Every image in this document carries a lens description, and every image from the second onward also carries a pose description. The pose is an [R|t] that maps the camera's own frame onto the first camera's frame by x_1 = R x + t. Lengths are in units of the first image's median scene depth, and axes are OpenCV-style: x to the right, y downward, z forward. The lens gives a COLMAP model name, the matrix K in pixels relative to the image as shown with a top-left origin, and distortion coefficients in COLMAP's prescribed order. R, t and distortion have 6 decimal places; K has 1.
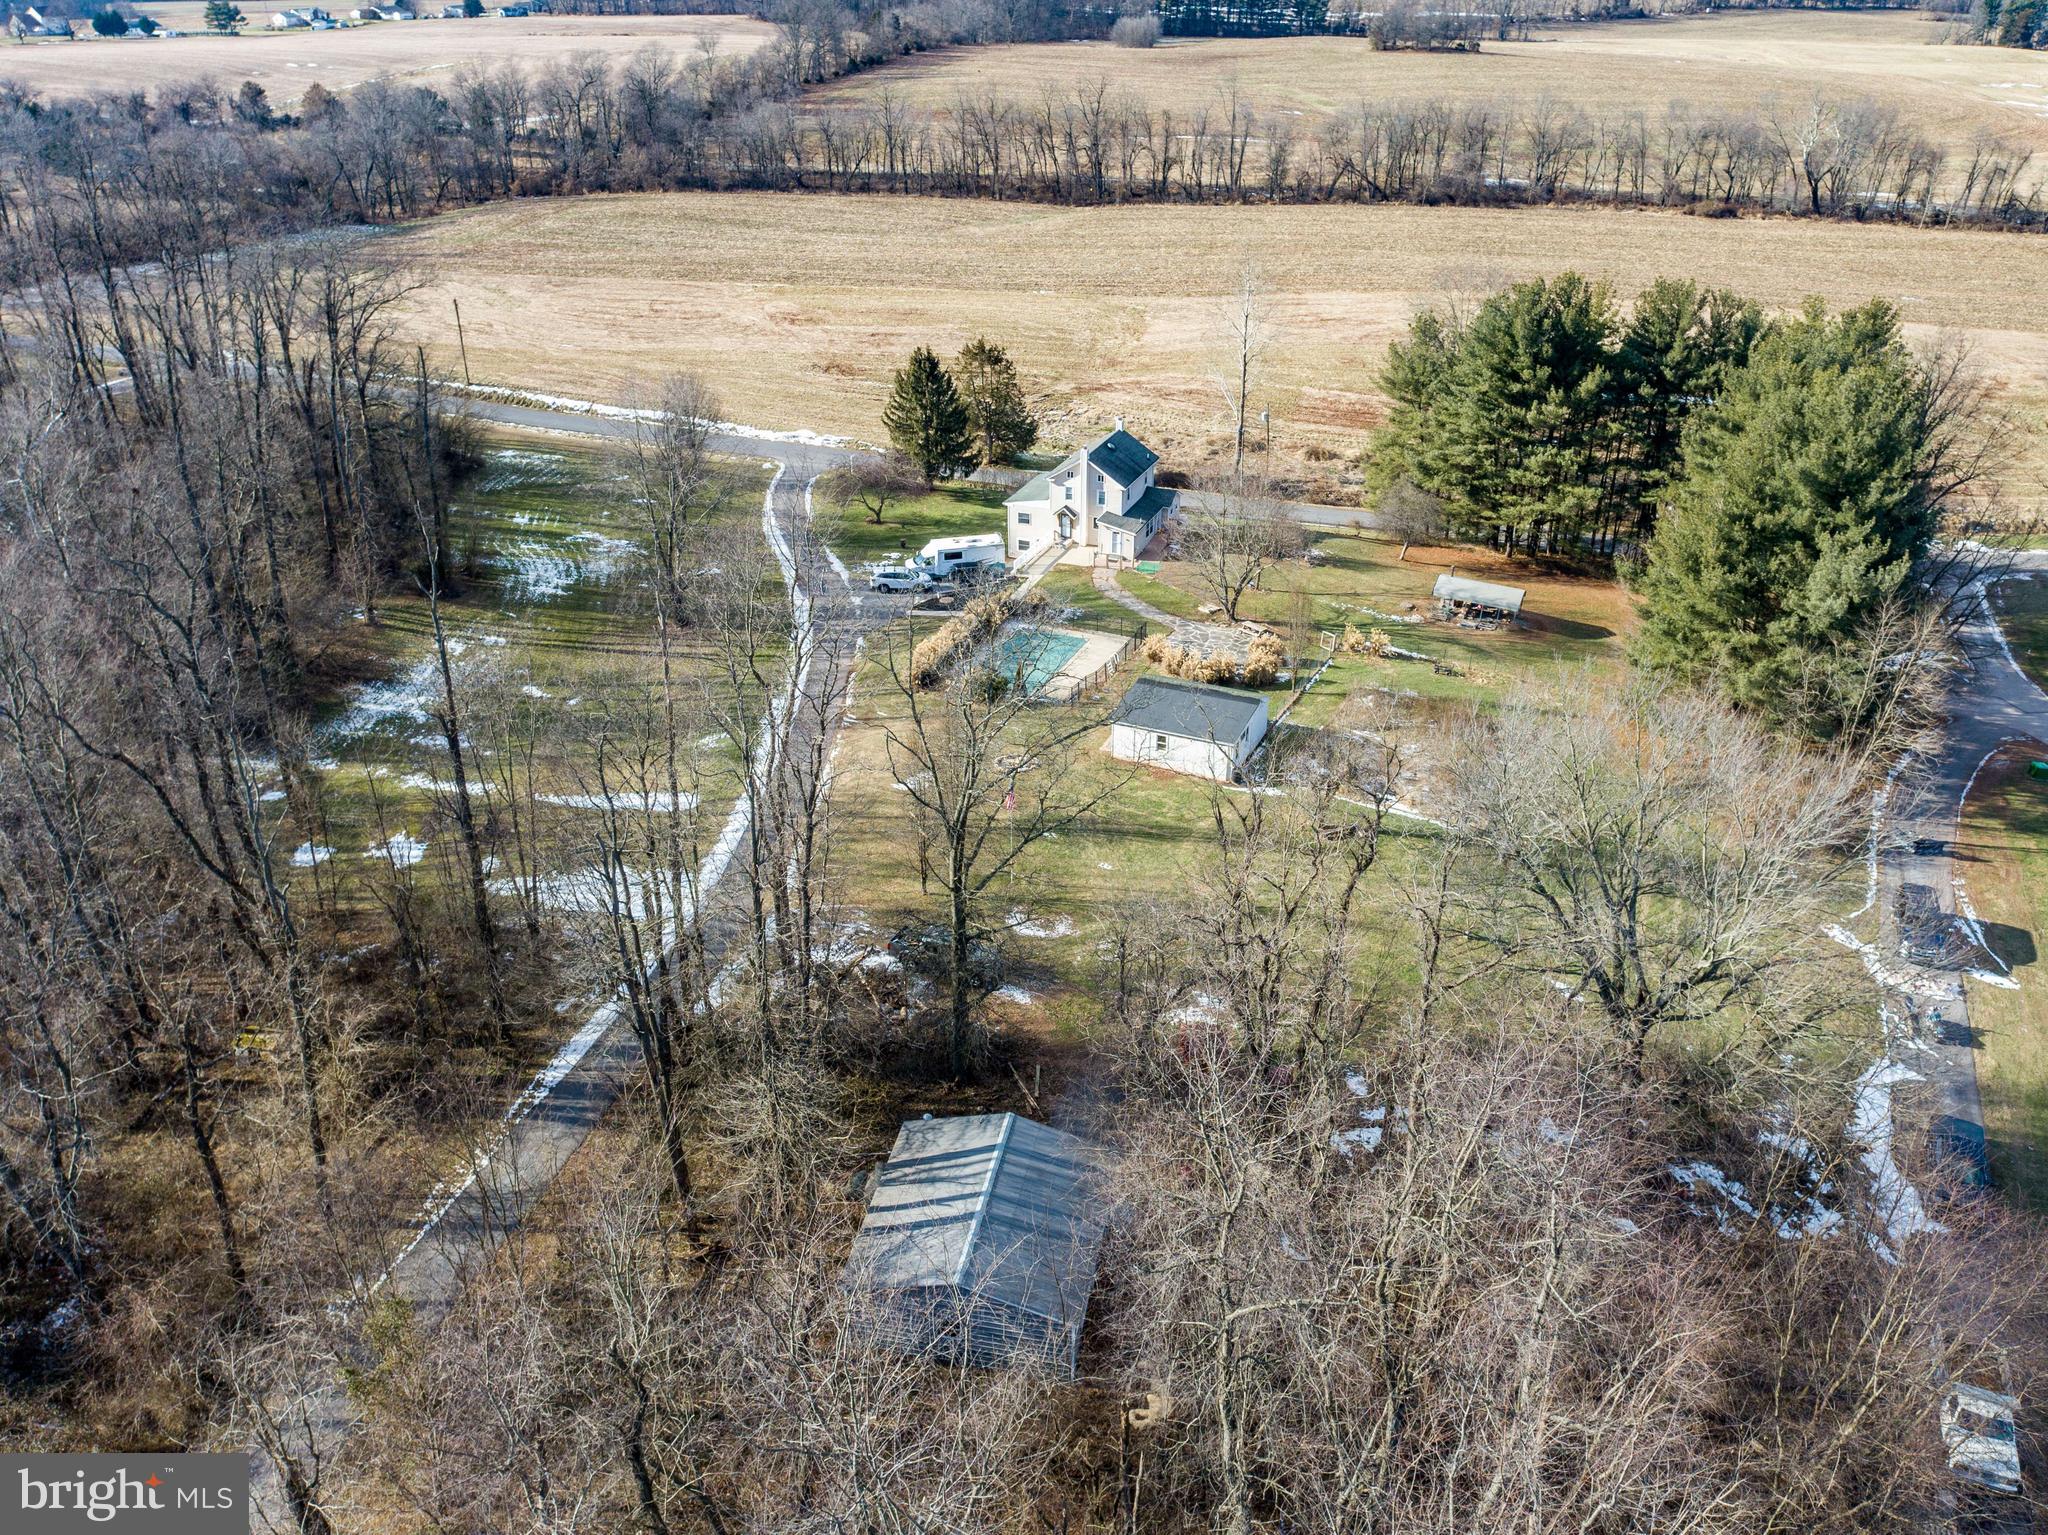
lens RADIAL K [[1588.4, 0, 1024.0], [0, 1588.4, 767.5], [0, 0, 1]] dist [-0.021898, 0.016812]
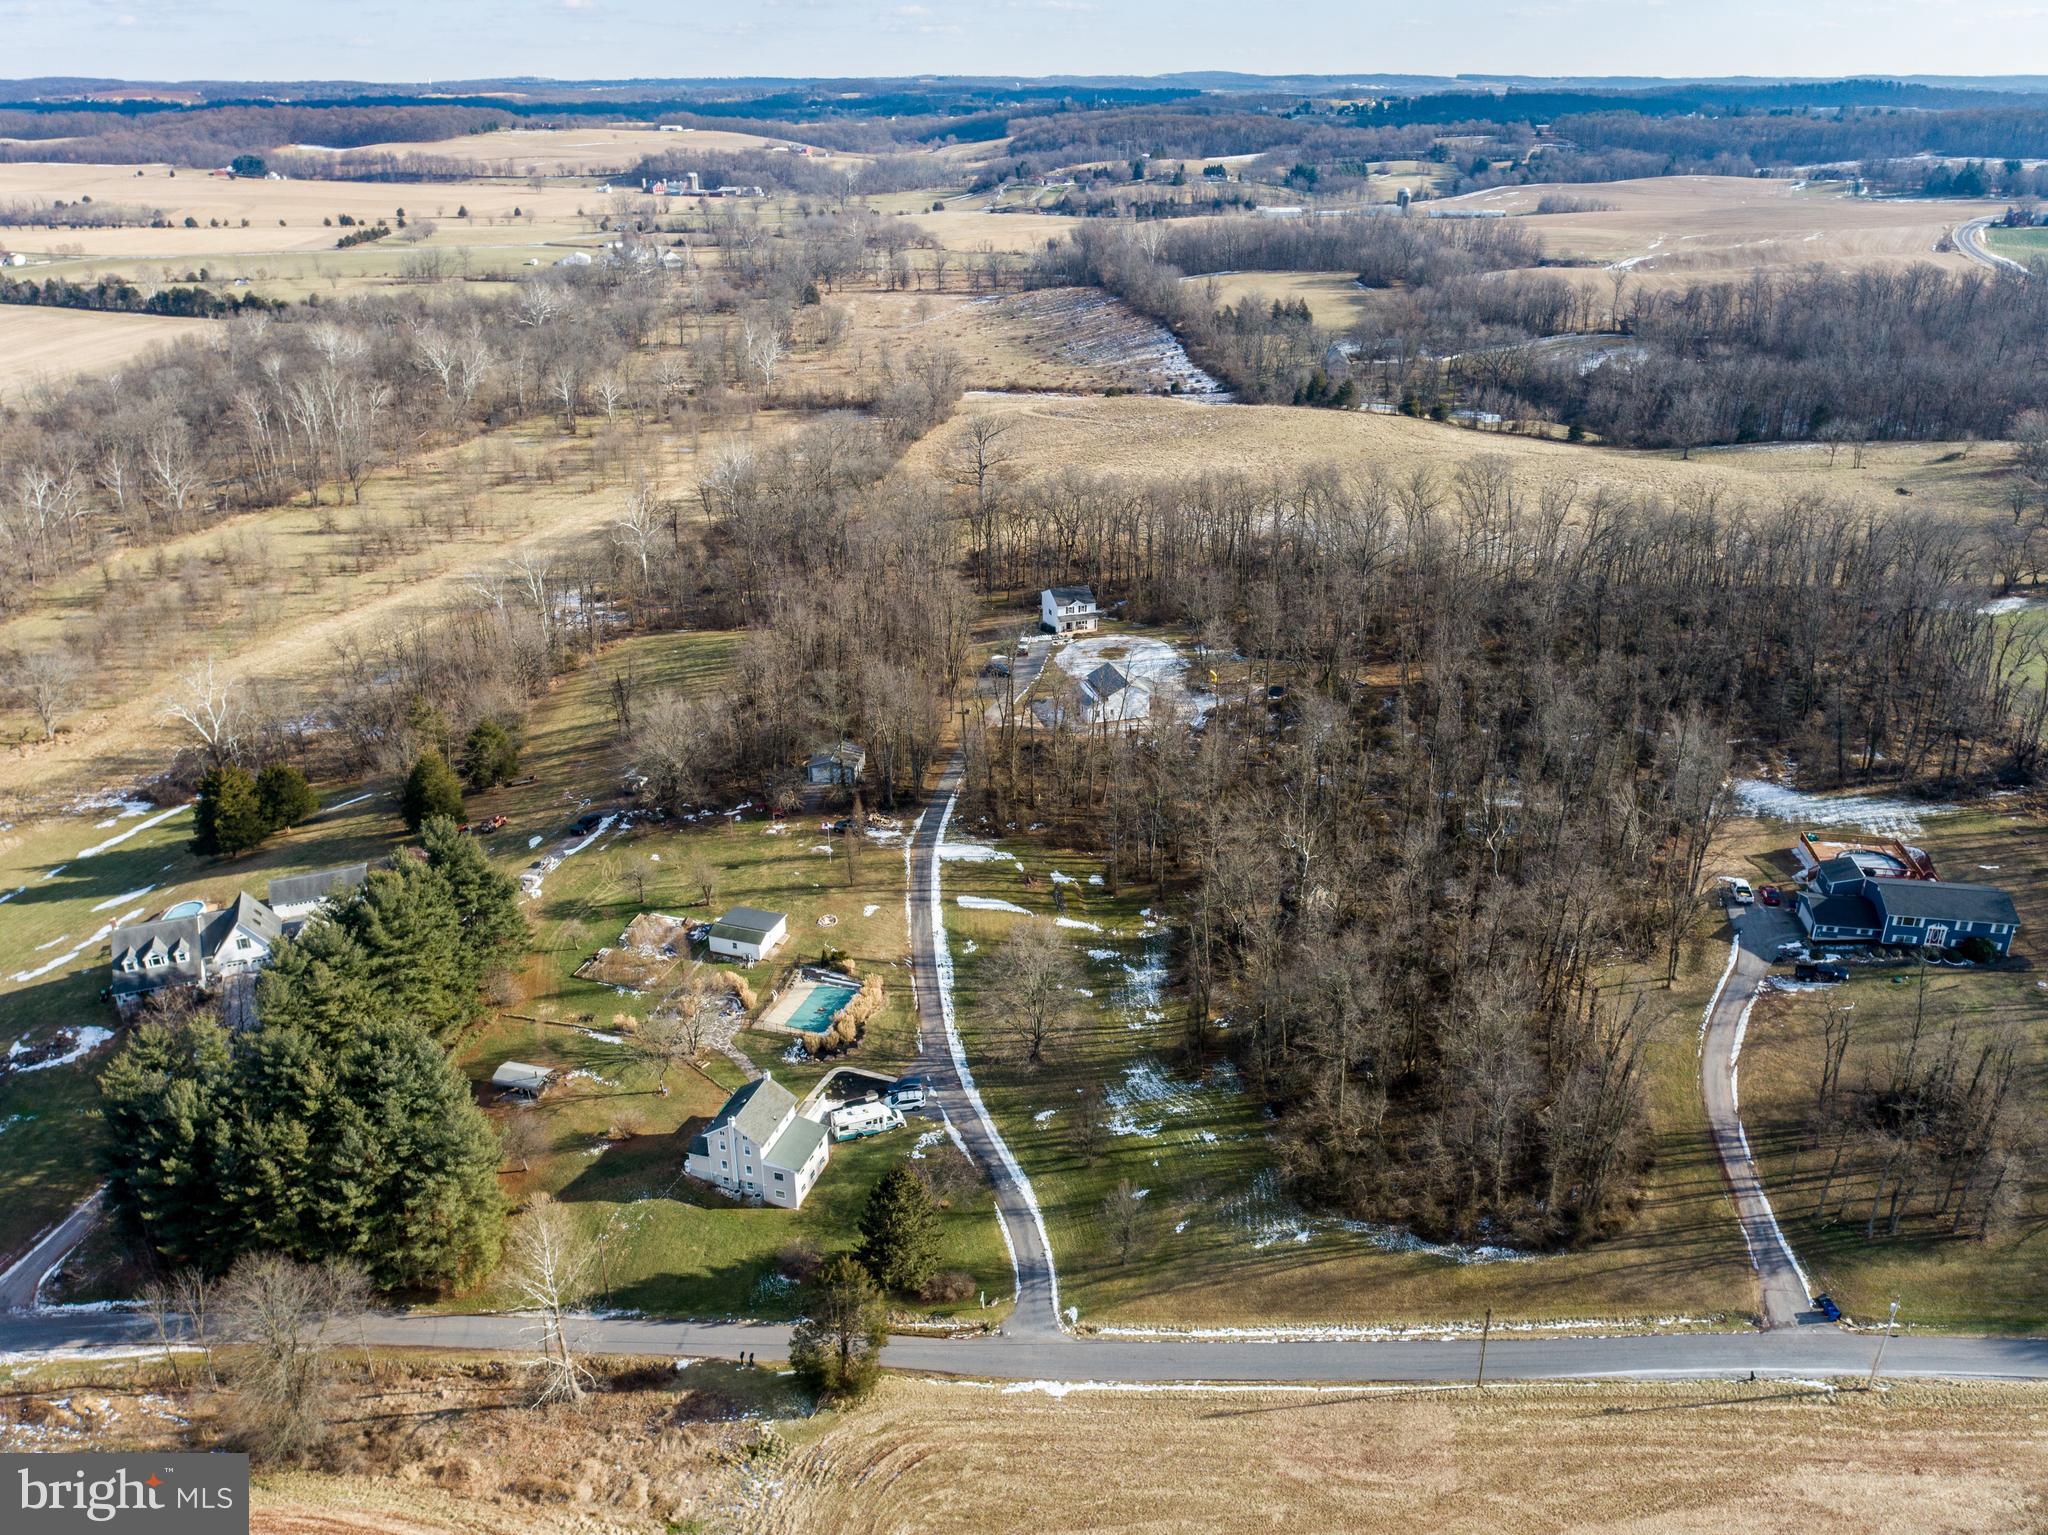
lens RADIAL K [[1588.4, 0, 1024.0], [0, 1588.4, 767.5], [0, 0, 1]] dist [-0.021898, 0.016812]
pose [[-0.995691, 0.042298, -0.082524, -0.078308], [-0.039753, 0.609308, 0.791936, -1.436520], [0.083780, 0.791804, -0.605001, 1.620806]]
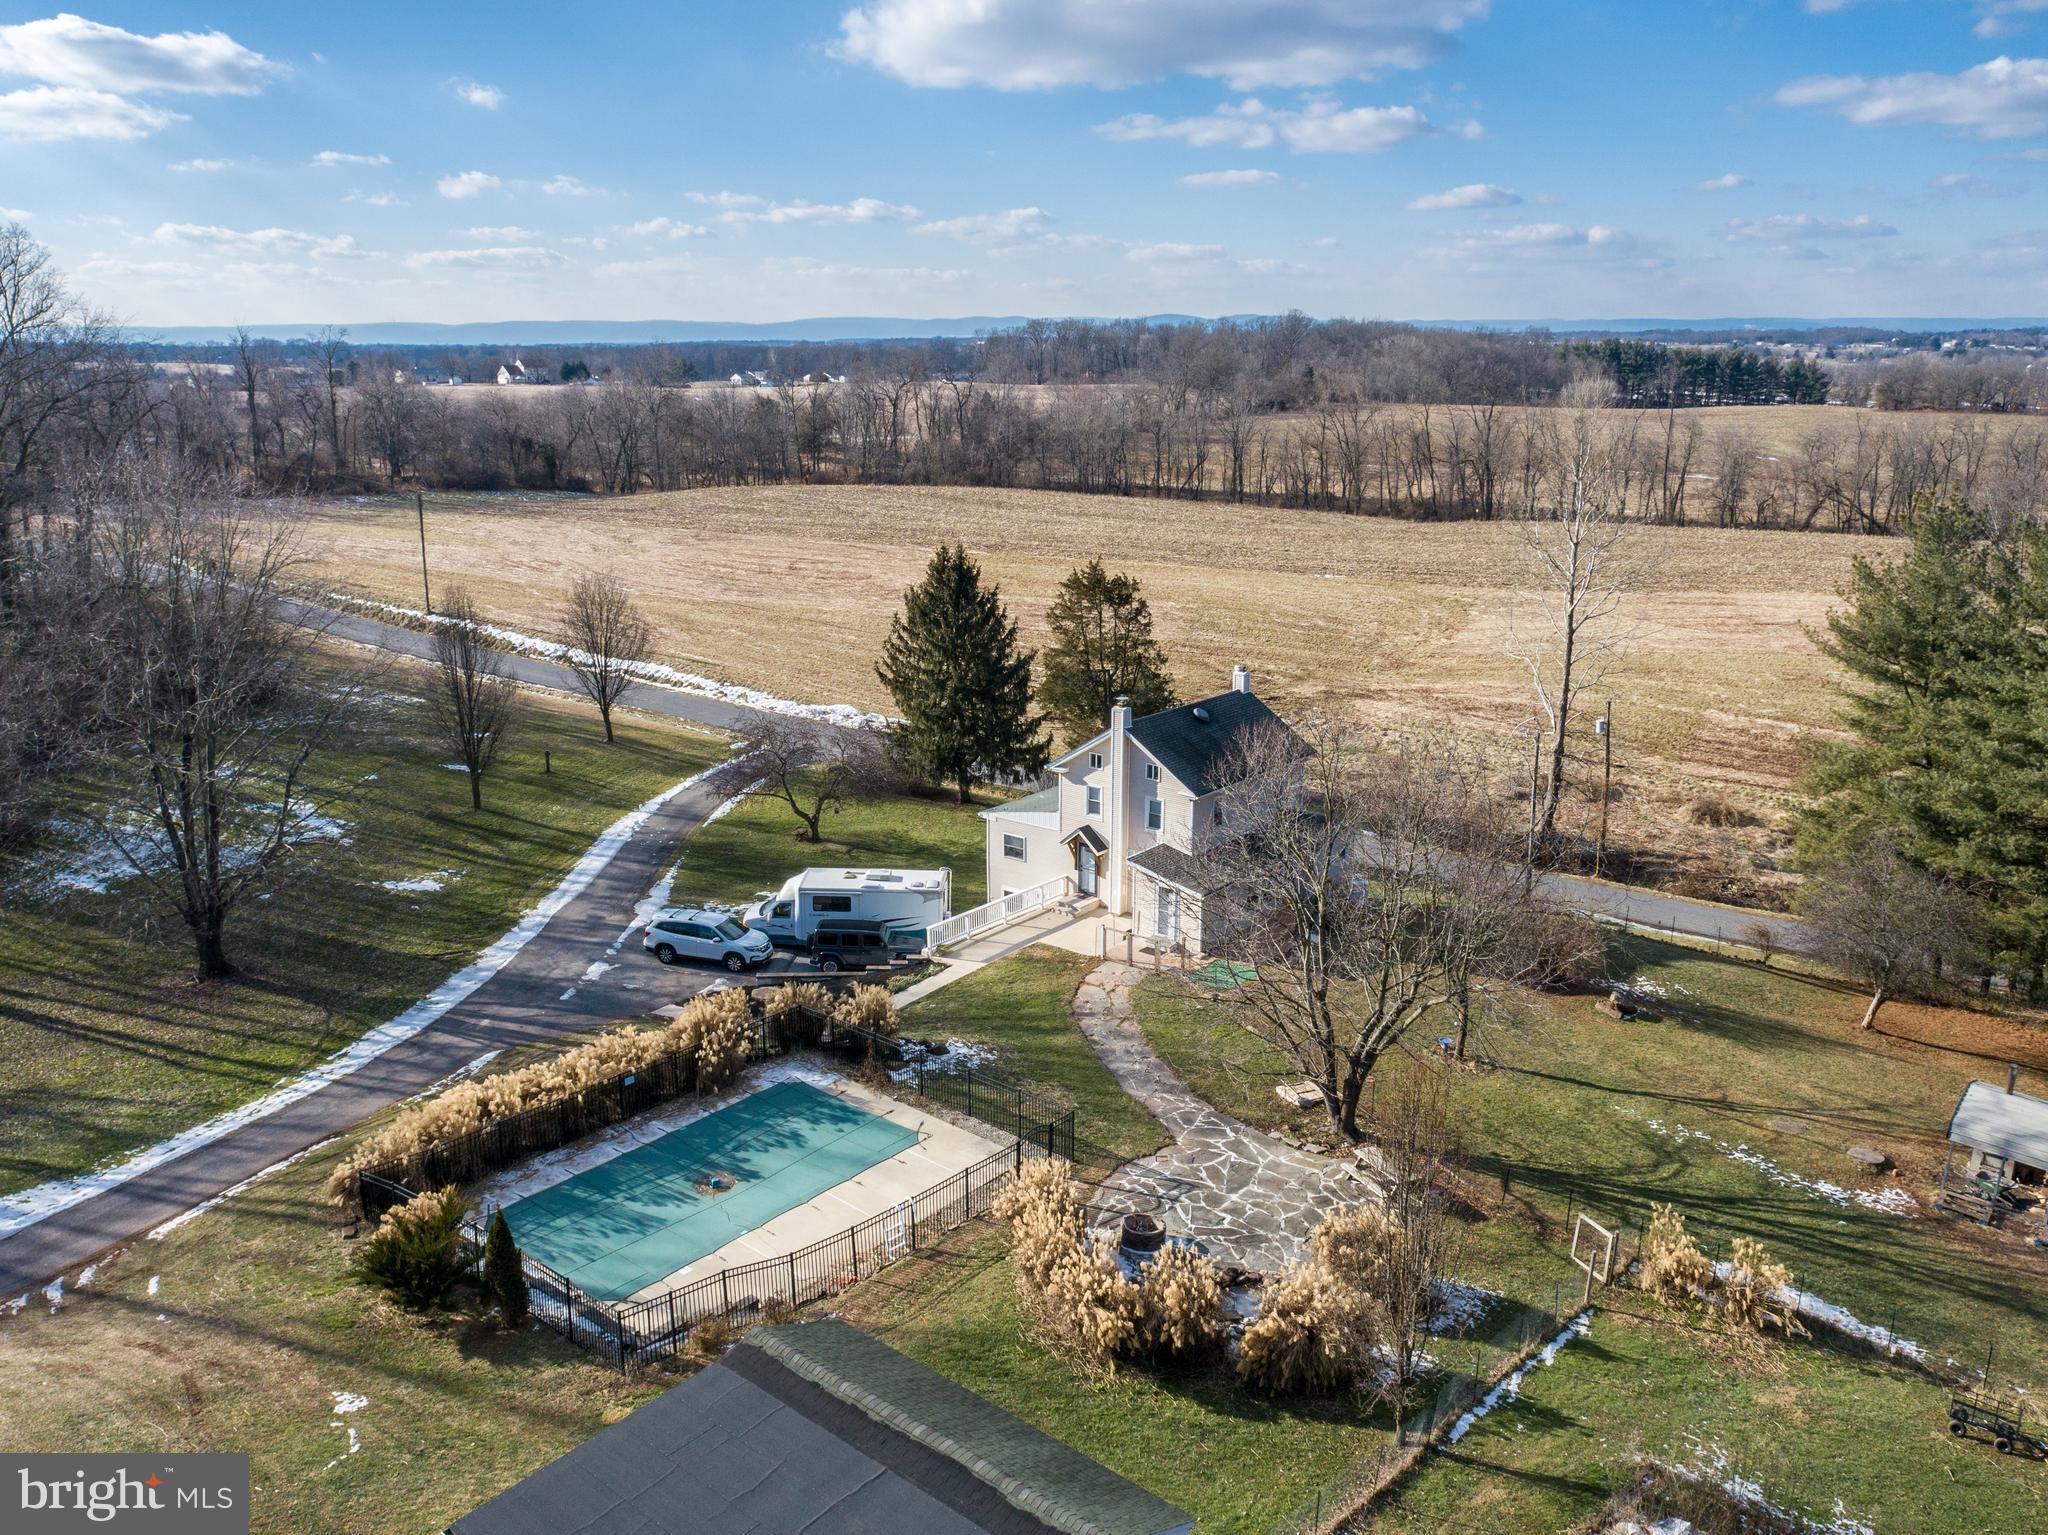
lens RADIAL K [[1588.4, 0, 1024.0], [0, 1588.4, 767.5], [0, 0, 1]] dist [-0.021898, 0.016812]
pose [[0.955659, 0.080278, -0.283321, 0.142722], [-0.146863, 0.963860, -0.222274, -0.074513], [0.255238, 0.254028, 0.932911, 0.554378]]
